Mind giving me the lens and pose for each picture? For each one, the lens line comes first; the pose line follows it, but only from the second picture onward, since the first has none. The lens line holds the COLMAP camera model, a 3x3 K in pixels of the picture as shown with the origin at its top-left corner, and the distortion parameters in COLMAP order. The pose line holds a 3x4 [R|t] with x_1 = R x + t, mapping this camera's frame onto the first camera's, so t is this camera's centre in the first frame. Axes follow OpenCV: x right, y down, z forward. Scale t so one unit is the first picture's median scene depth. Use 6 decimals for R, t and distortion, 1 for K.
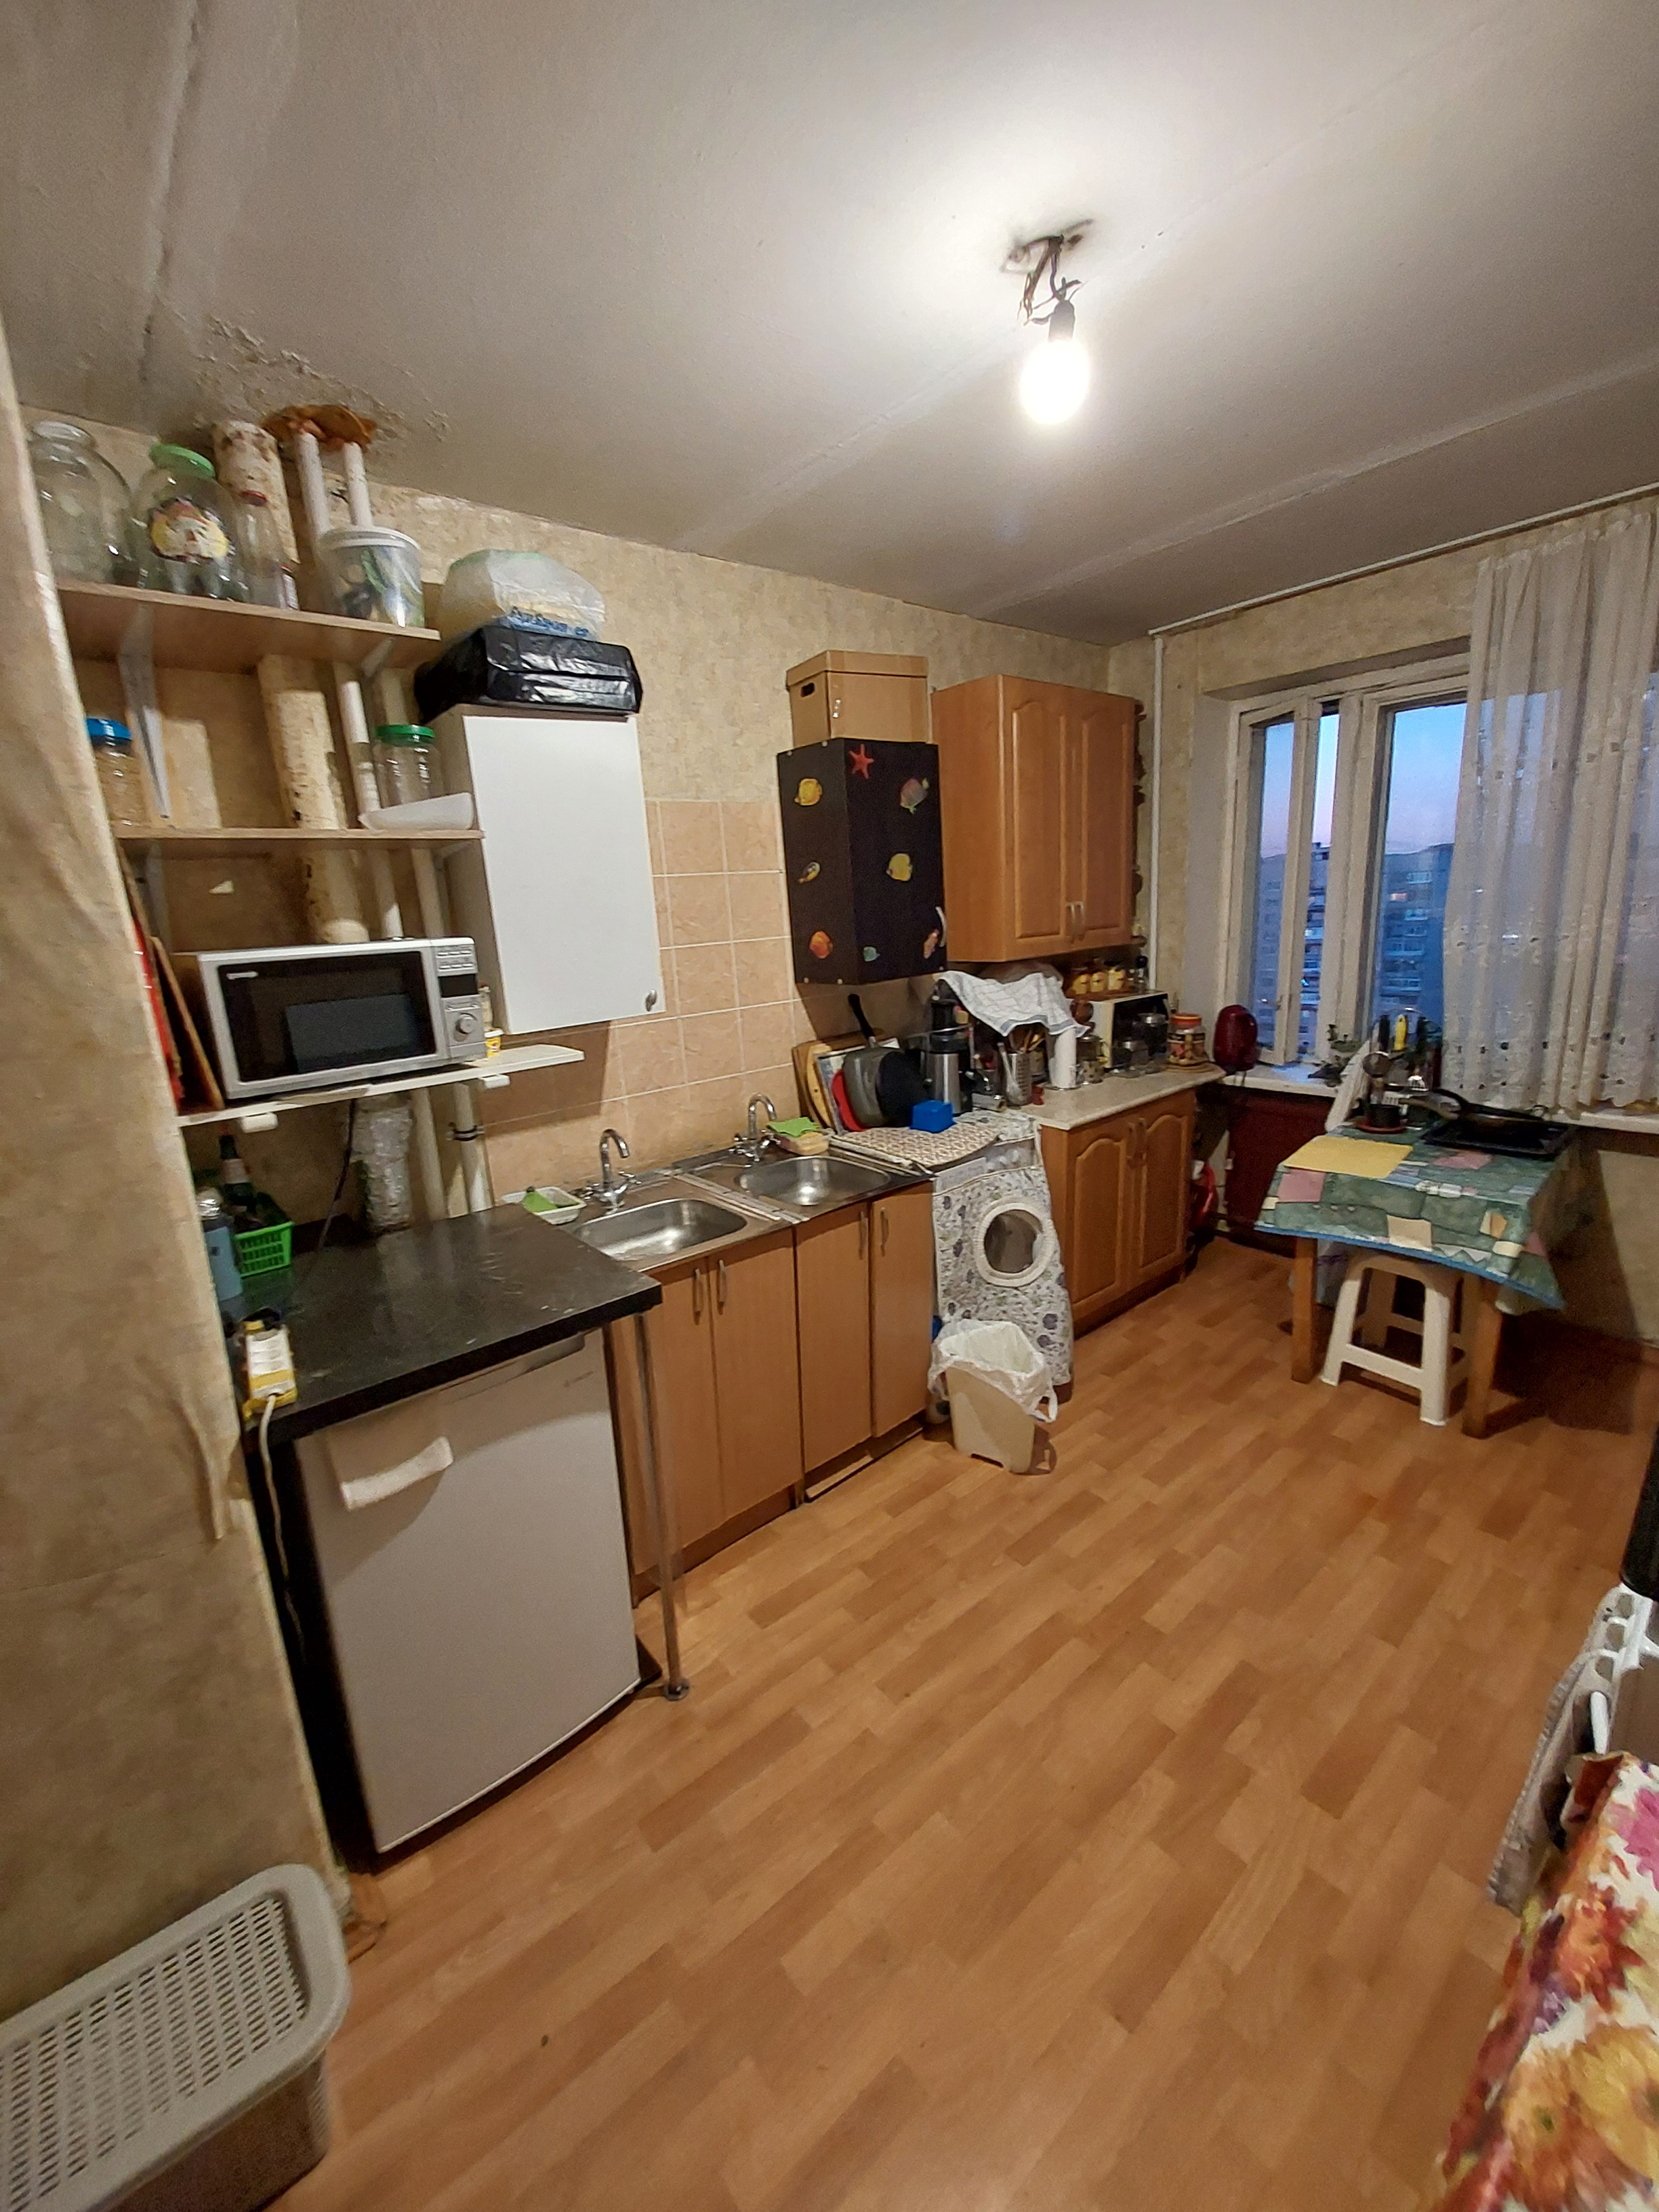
lens RADIAL K [[871.3, 0, 821.4], [0, 871.3, 1098.9], [0, 0, 1]] dist [-0.001224, -0.003134]
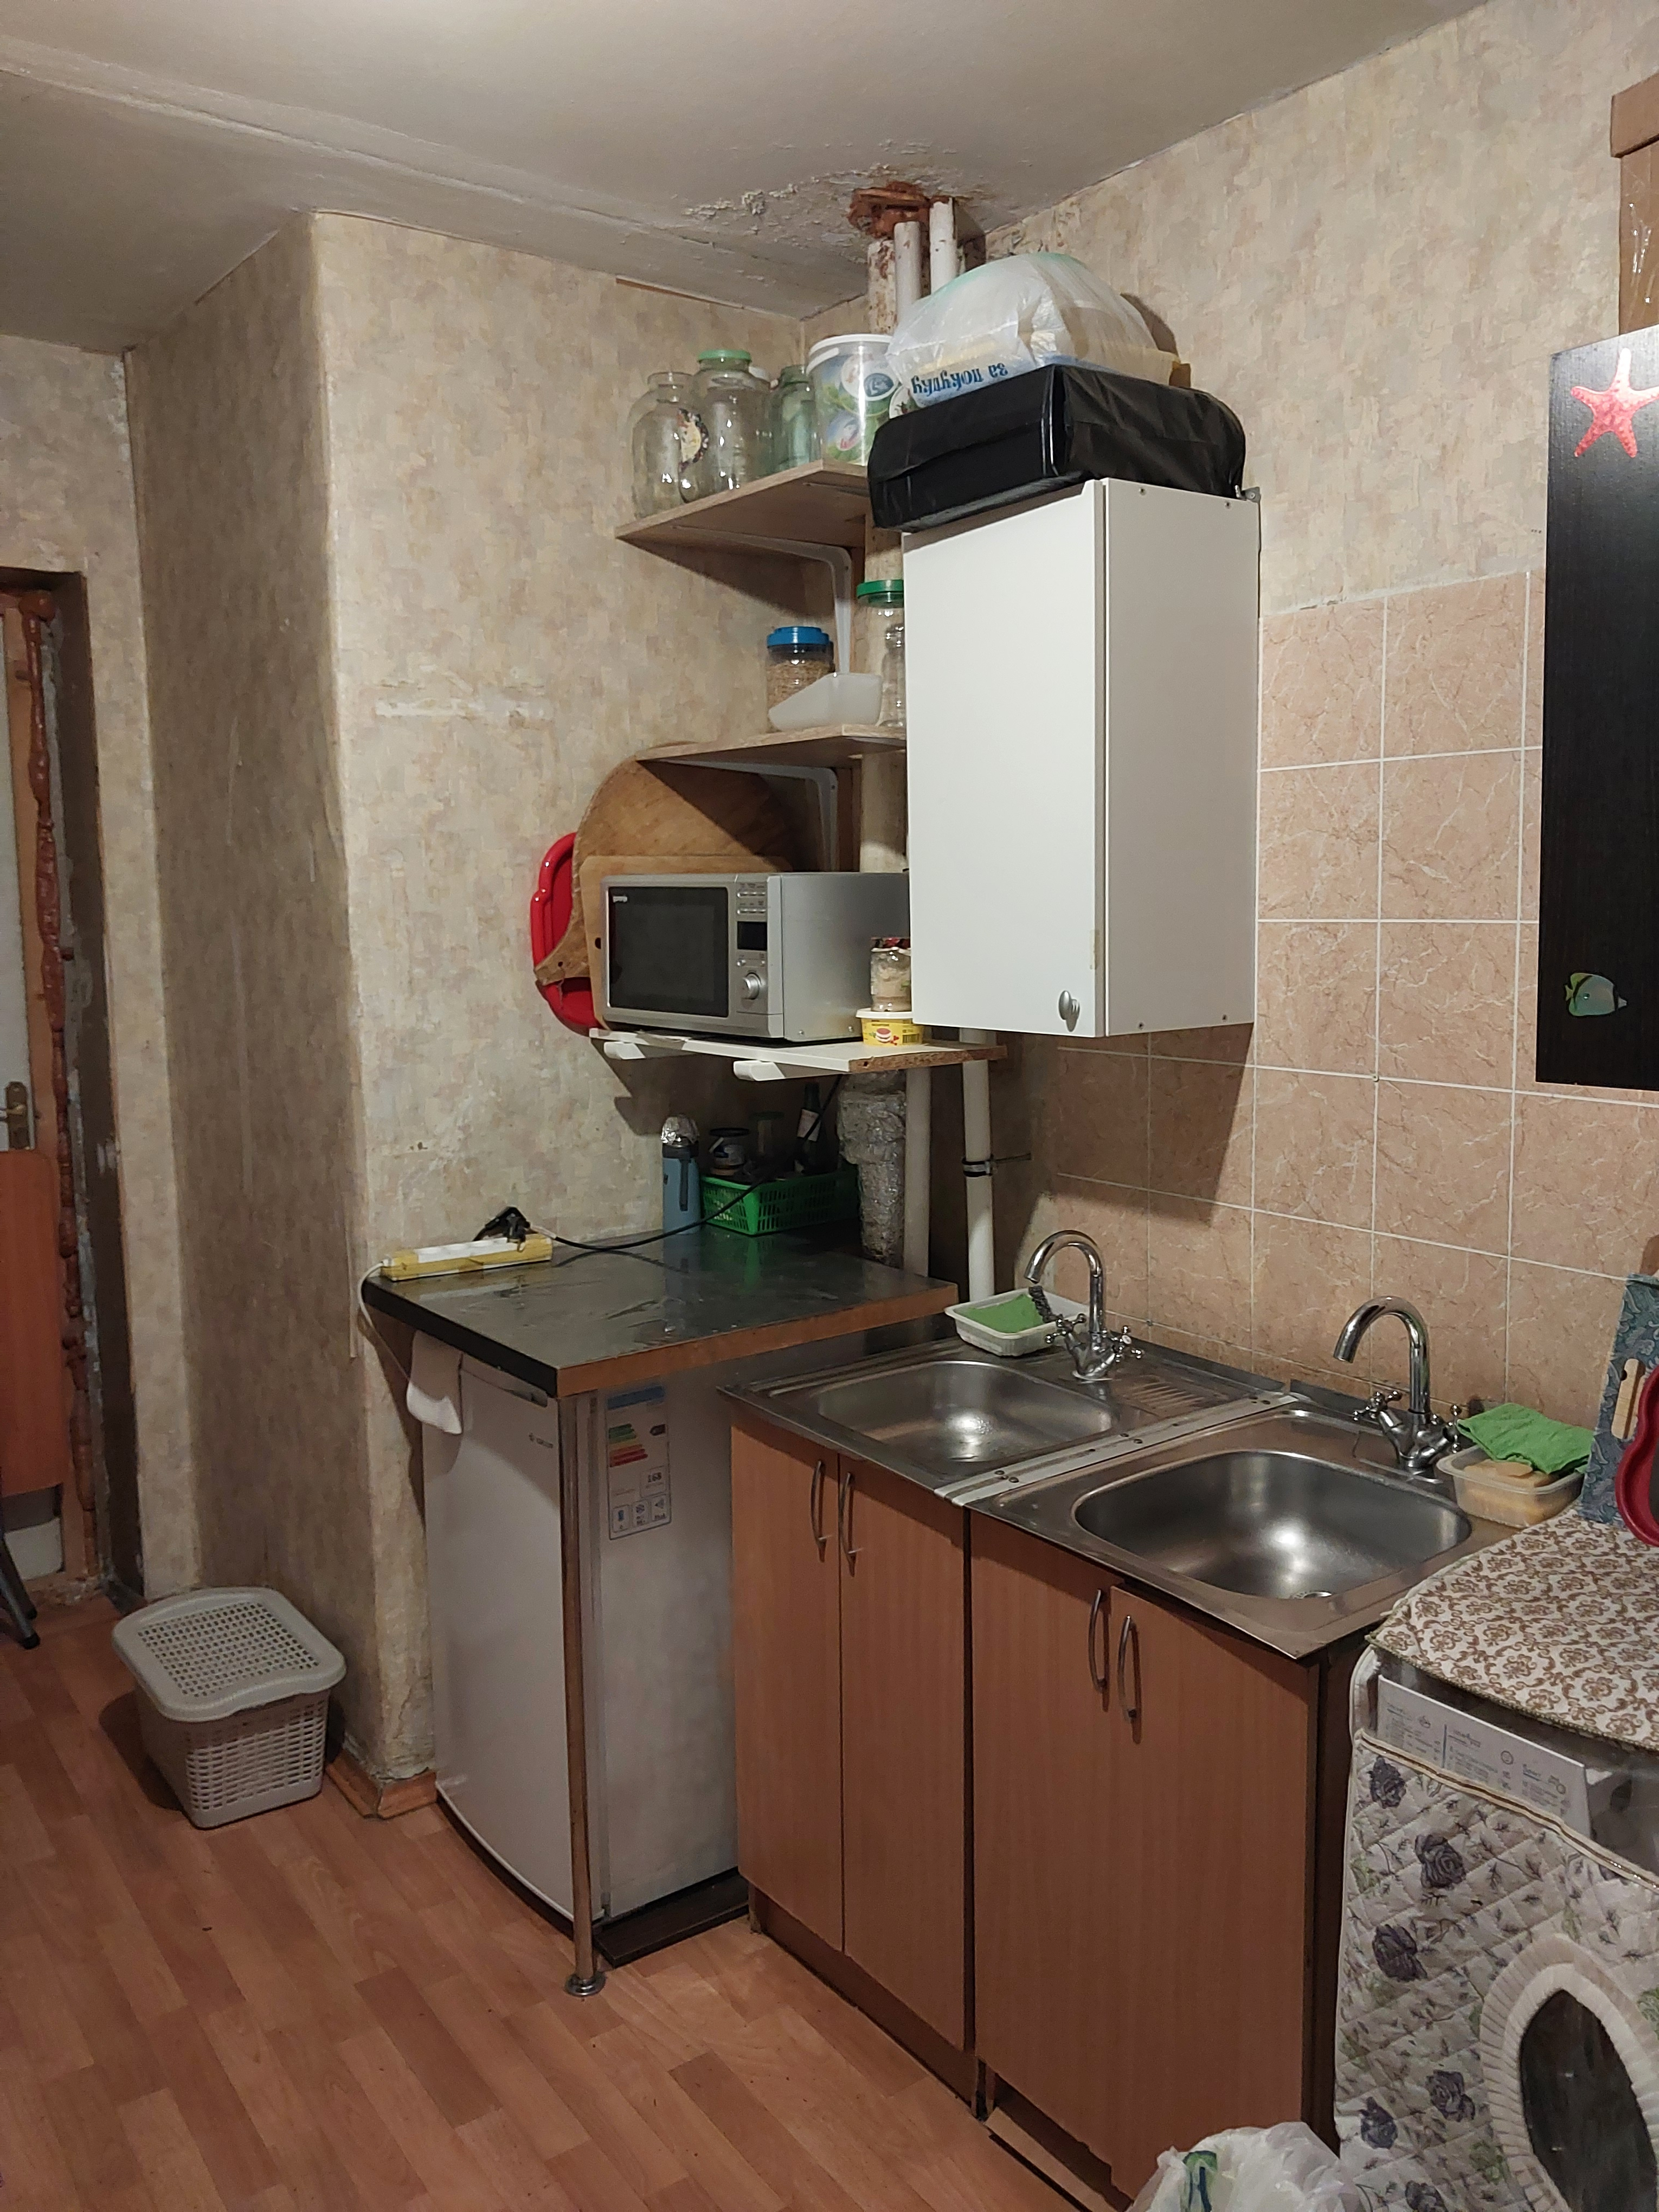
lens RADIAL K [[1701.5, 0, 826.6], [0, 1701.5, 1101.5], [0, 0, 1]] dist [0.005689, -0.006017]
pose [[-0.054203, 0.181806, -0.981839, 1.041761], [-0.204092, 0.960510, 0.189123, -0.280756], [0.977450, 0.210637, -0.014958, 1.105971]]
